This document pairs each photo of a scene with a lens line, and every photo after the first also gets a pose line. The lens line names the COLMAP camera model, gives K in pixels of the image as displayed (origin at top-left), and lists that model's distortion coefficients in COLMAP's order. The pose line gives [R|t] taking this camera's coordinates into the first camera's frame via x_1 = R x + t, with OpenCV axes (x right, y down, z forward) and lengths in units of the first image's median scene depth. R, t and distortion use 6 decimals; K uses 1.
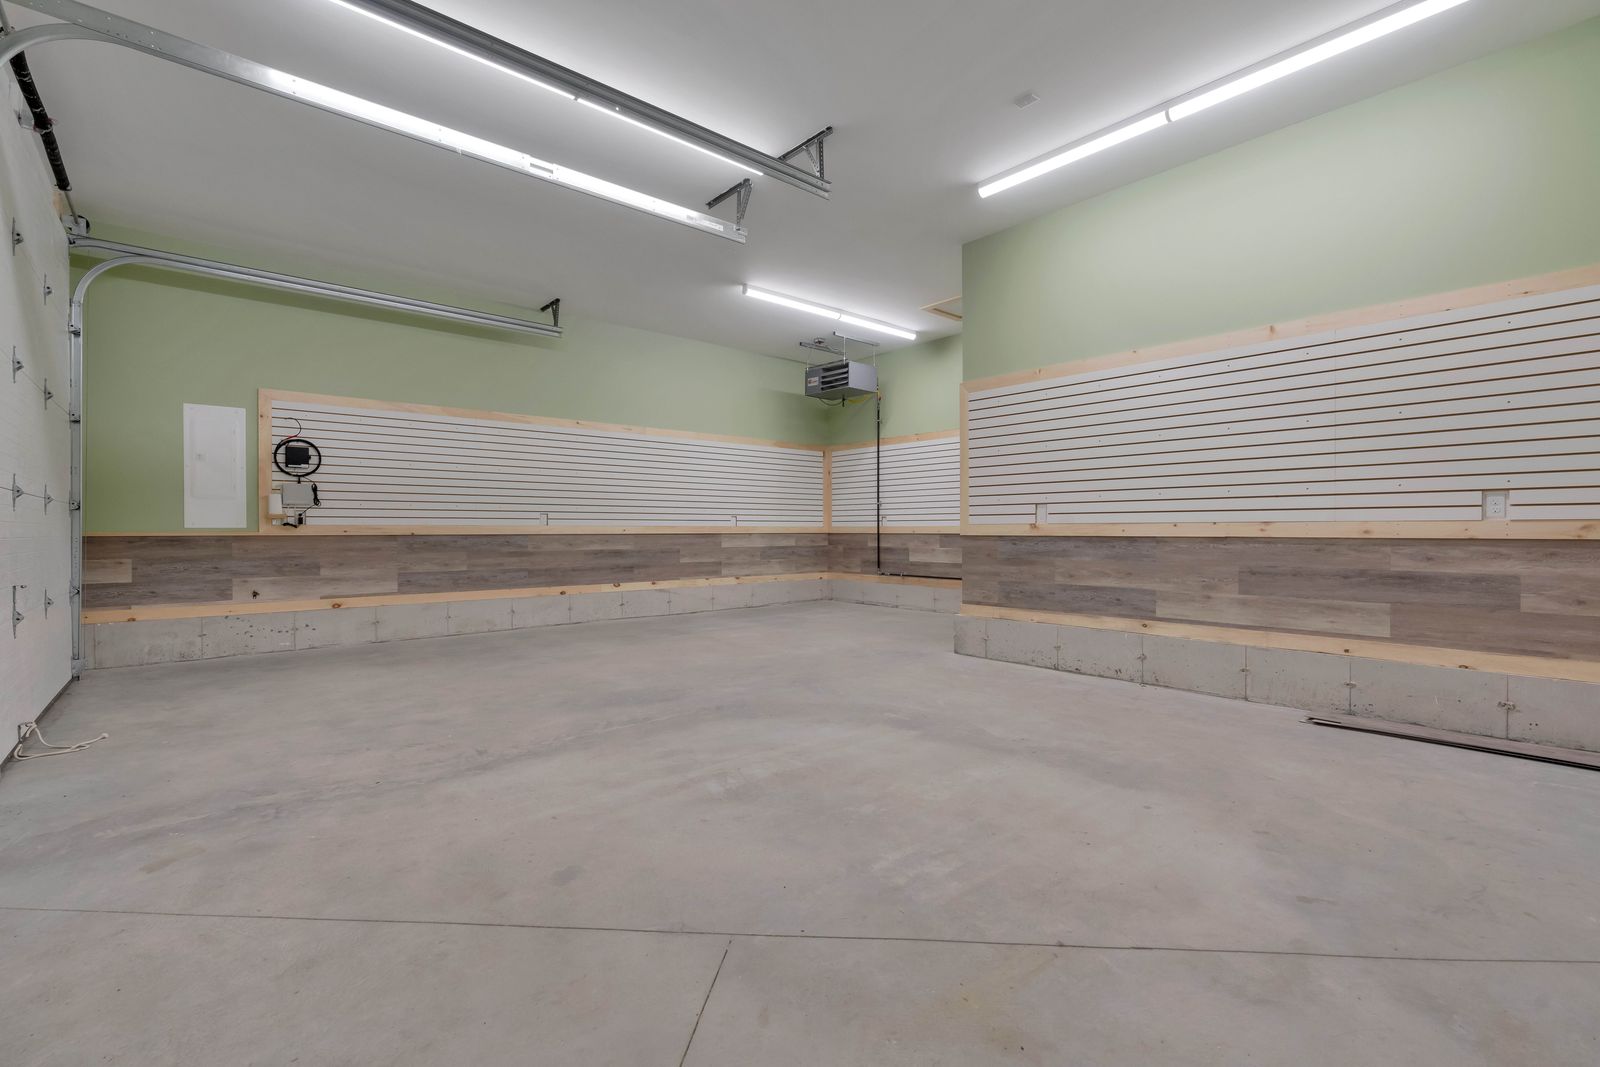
lens RADIAL K [[708.3, 0, 803.6], [0, 708.3, 537.8], [0, 0, 1]] dist [-0.013716, -0.000111]
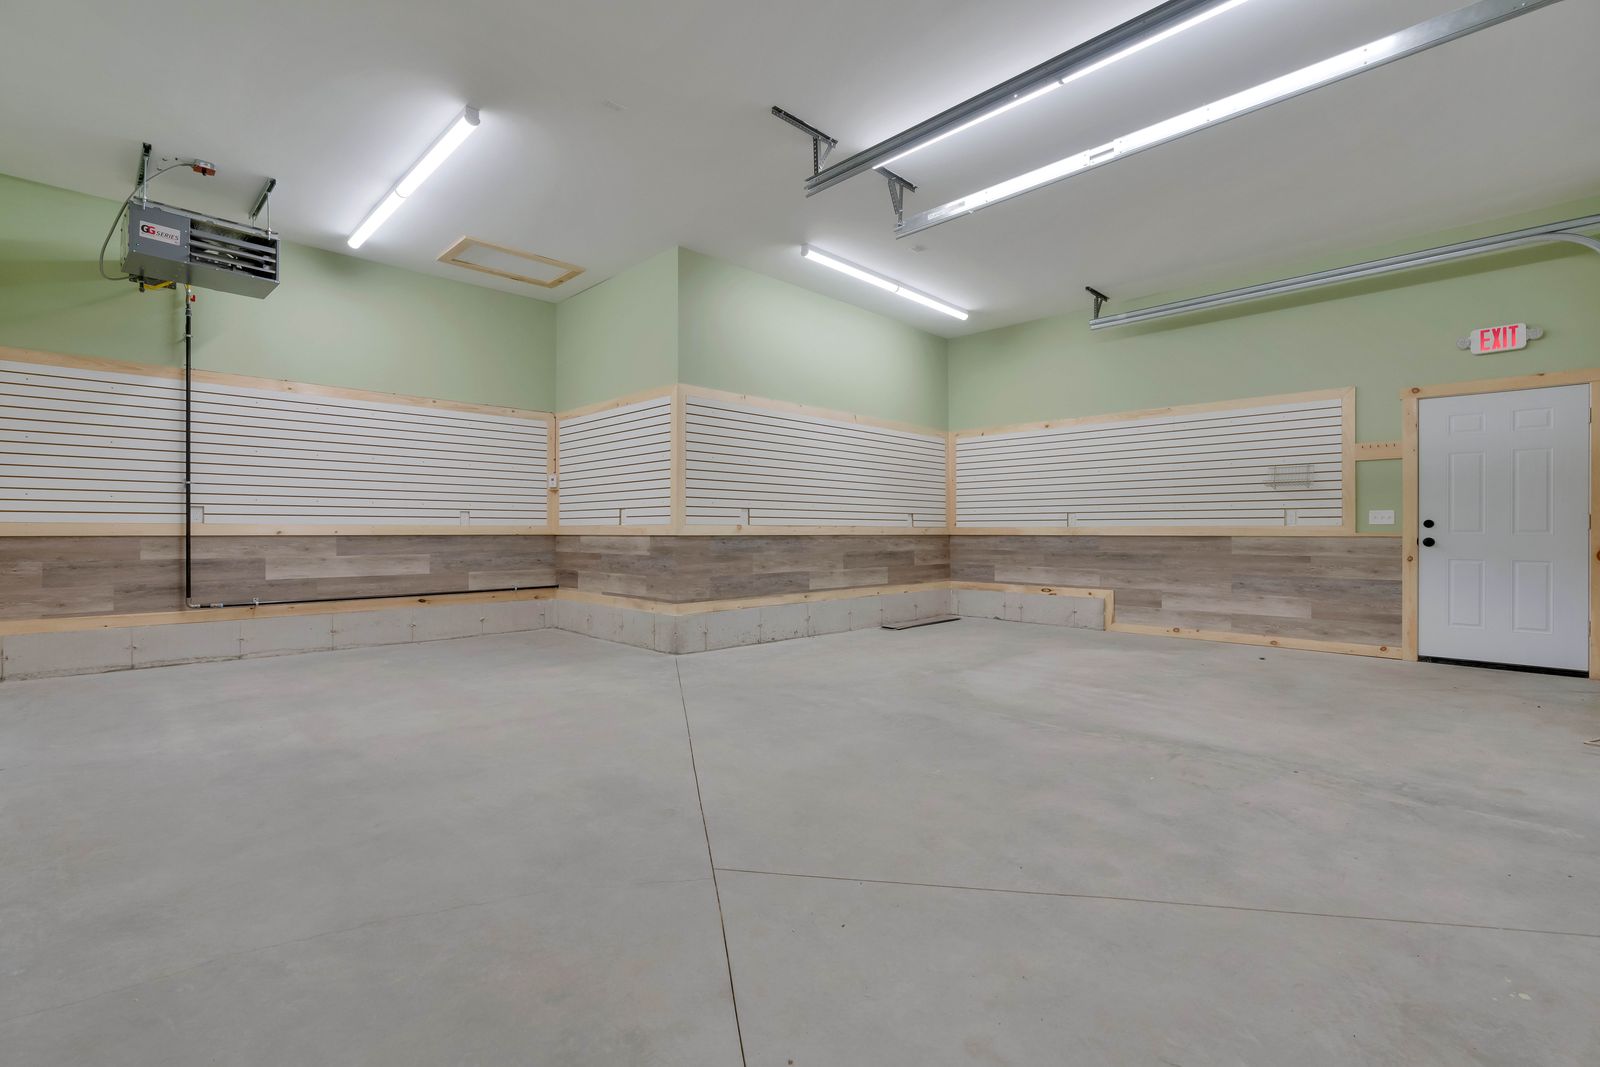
lens RADIAL K [[721.4, 0, 800.0], [0, 721.4, 533.5], [0, 0, 1]] dist [-0.011045, 0.000371]
pose [[-0.067158, -0.001592, 0.997741, -0.933256], [0.010132, 0.999946, 0.002277, -0.008280], [-0.997691, 0.010262, -0.067138, 1.040588]]
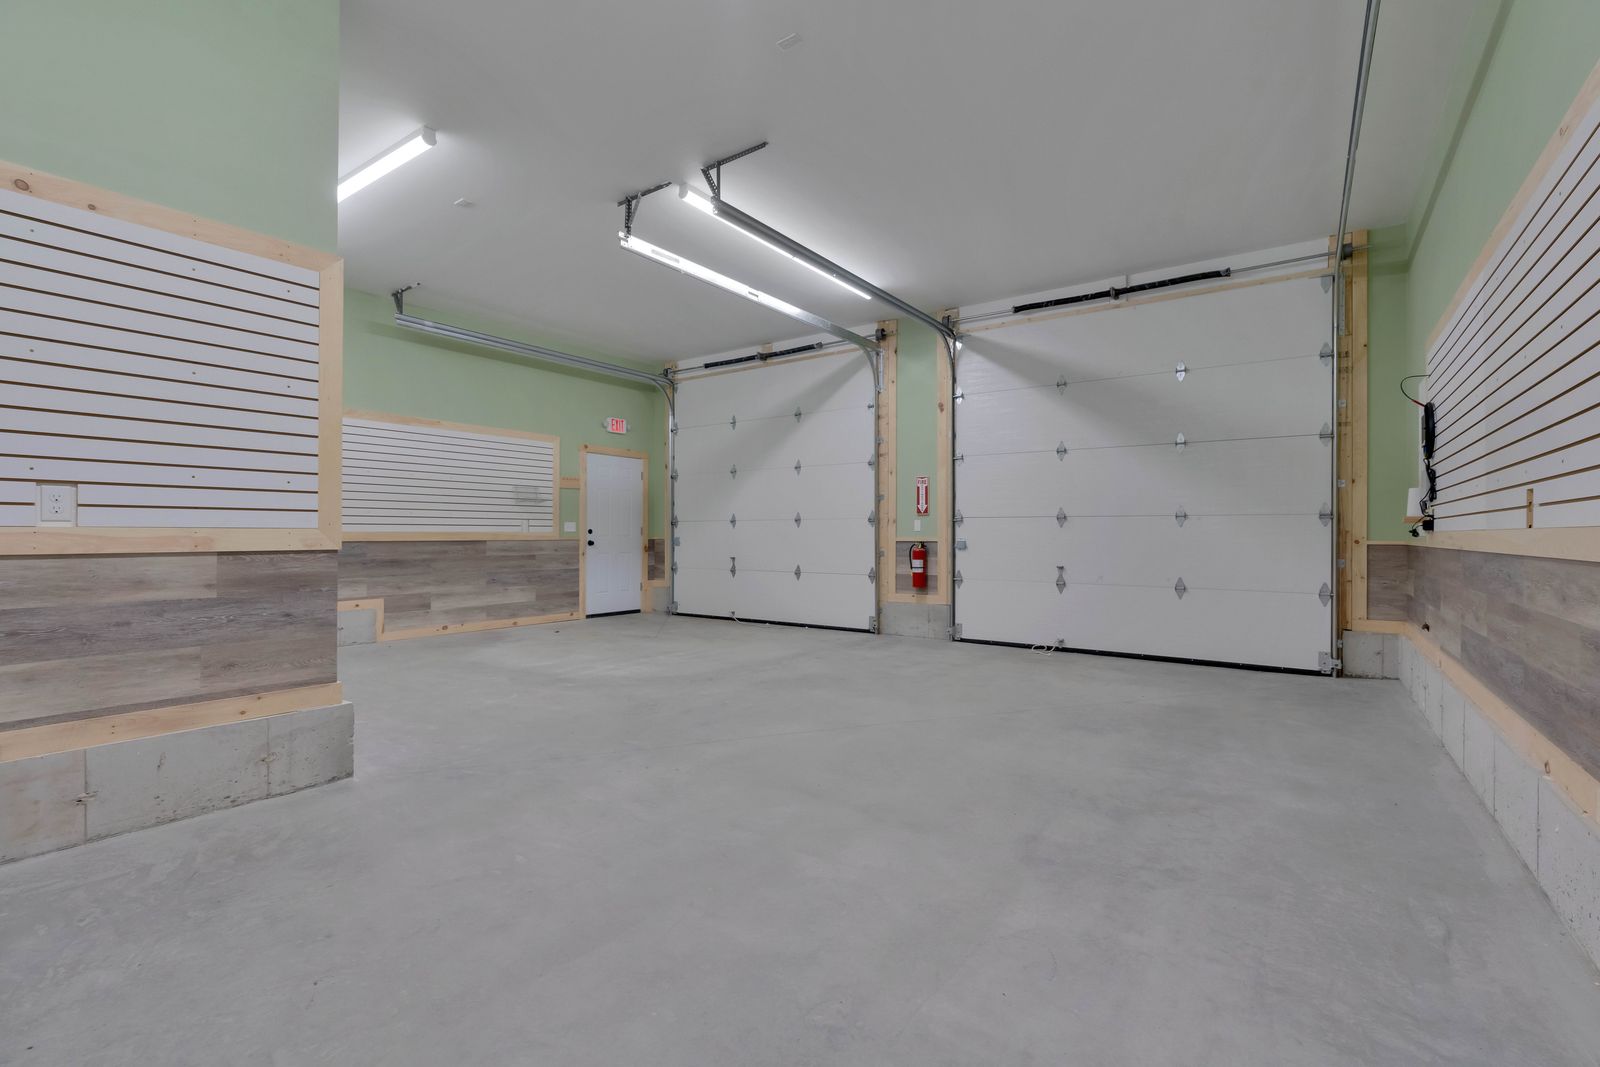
lens RADIAL K [[721.4, 0, 800.0], [0, 721.4, 533.5], [0, 0, 1]] dist [-0.011045, 0.000371]
pose [[-0.971864, -0.000300, -0.235542, 0.021998], [-0.002763, 0.999945, 0.010126, -0.025528], [0.235526, 0.010492, -0.971811, 1.848909]]
